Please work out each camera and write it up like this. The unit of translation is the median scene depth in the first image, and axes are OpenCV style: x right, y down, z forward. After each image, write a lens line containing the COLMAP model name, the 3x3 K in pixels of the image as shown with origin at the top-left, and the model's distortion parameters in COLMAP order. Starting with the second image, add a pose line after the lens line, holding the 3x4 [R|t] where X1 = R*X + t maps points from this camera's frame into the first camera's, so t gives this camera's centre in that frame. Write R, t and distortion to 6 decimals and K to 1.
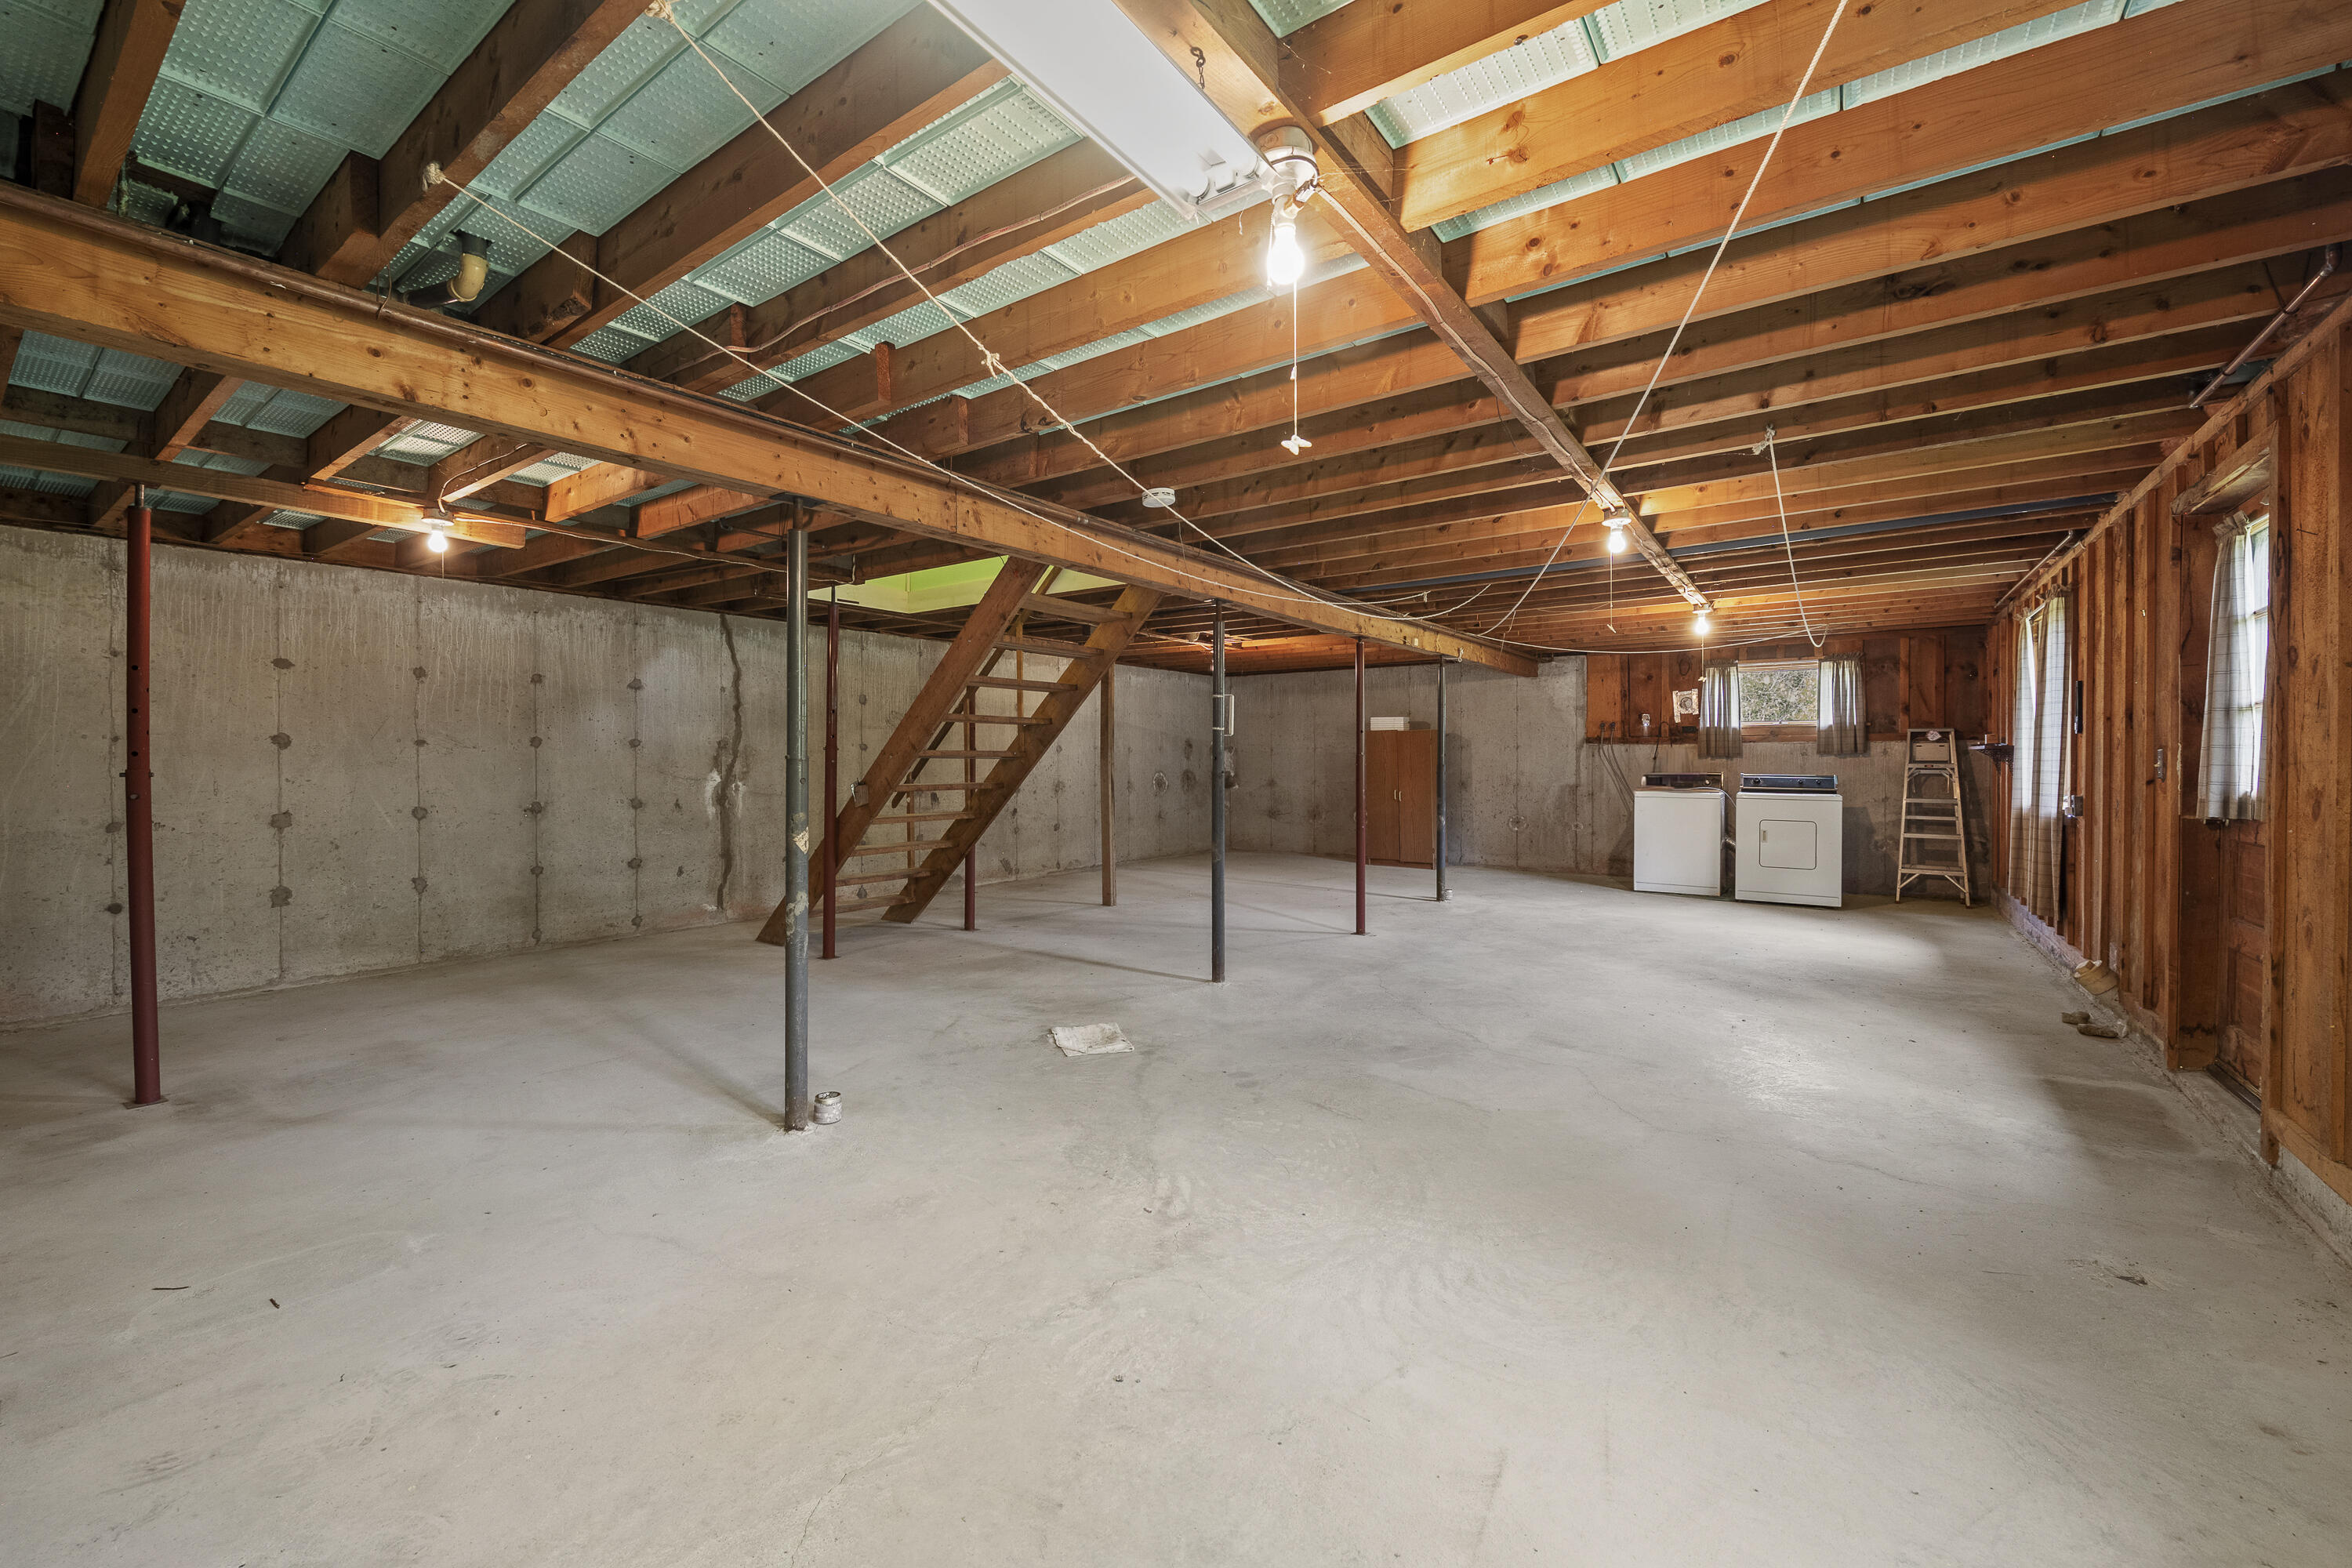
lens RADIAL K [[947.5, 0, 1157.8], [0, 947.5, 777.4], [0, 0, 1]] dist [-0.009614, -0.001246]
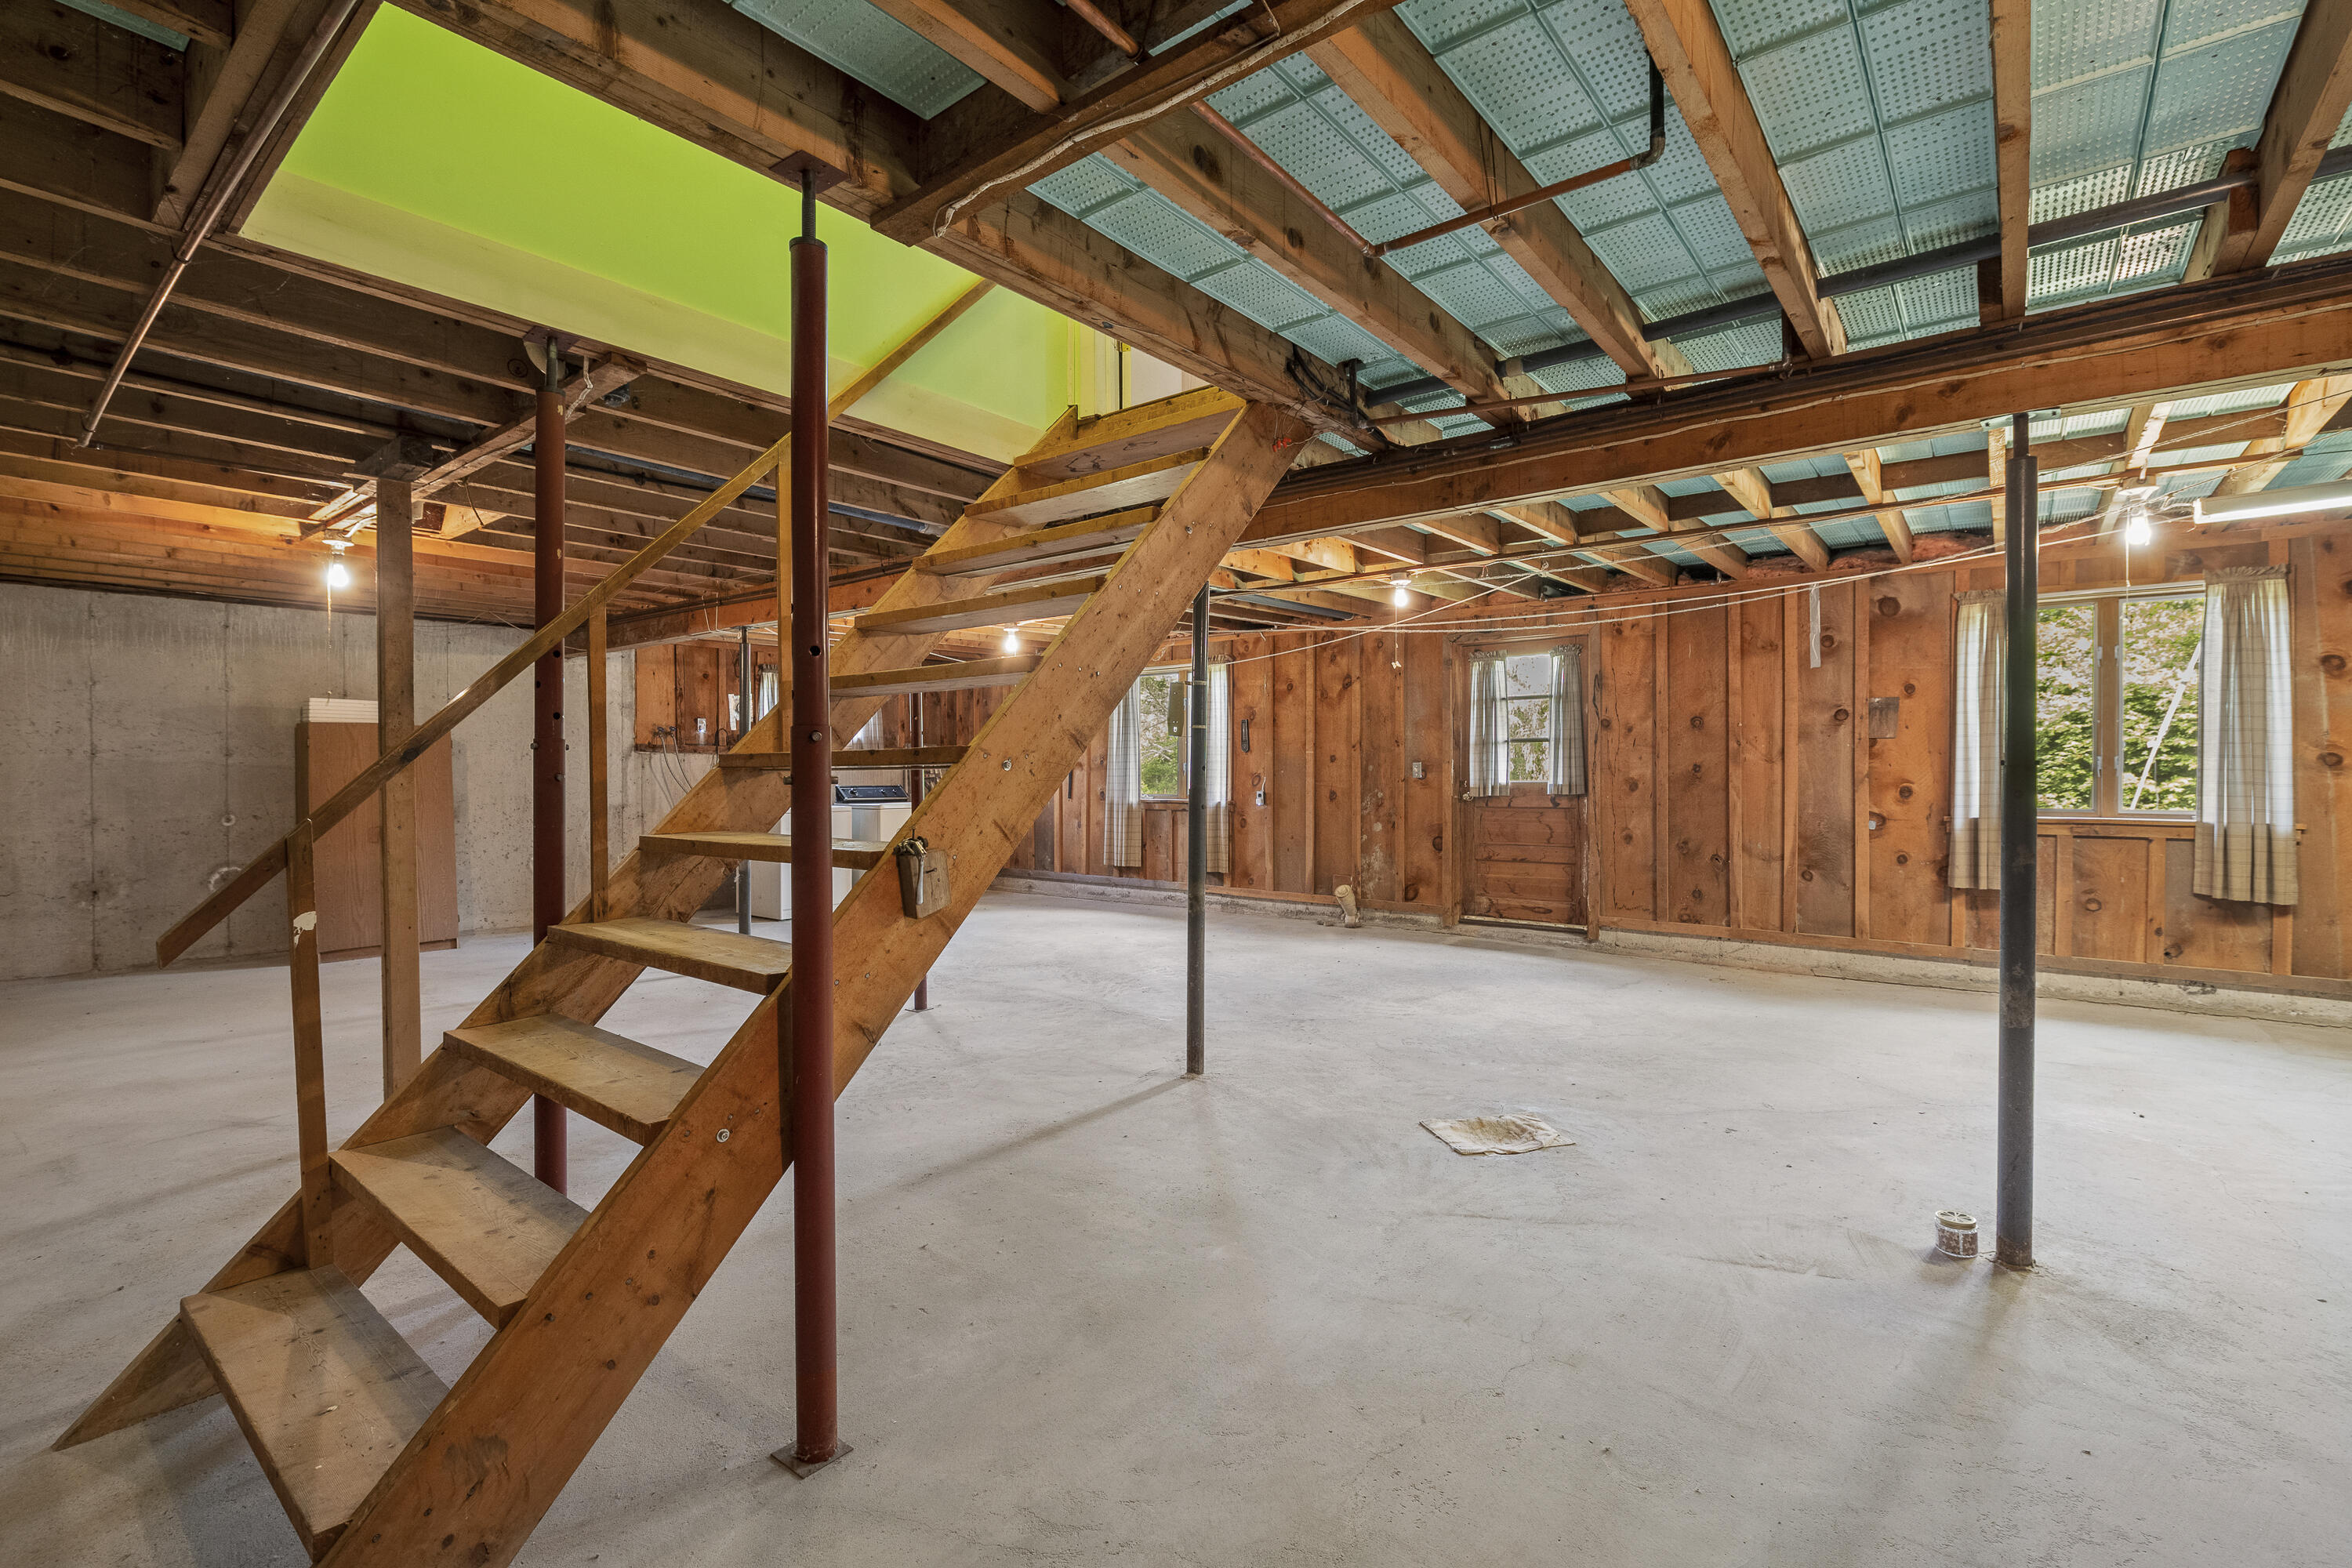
lens RADIAL K [[1038.3, 0, 1169.1], [0, 1038.3, 772.7], [0, 0, 1]] dist [-0.006876, -0.002334]
pose [[0.048716, -0.012918, 0.998729, -0.746656], [0.006638, 0.999898, 0.012610, -0.051963], [-0.998791, 0.006015, 0.048797, 1.014544]]
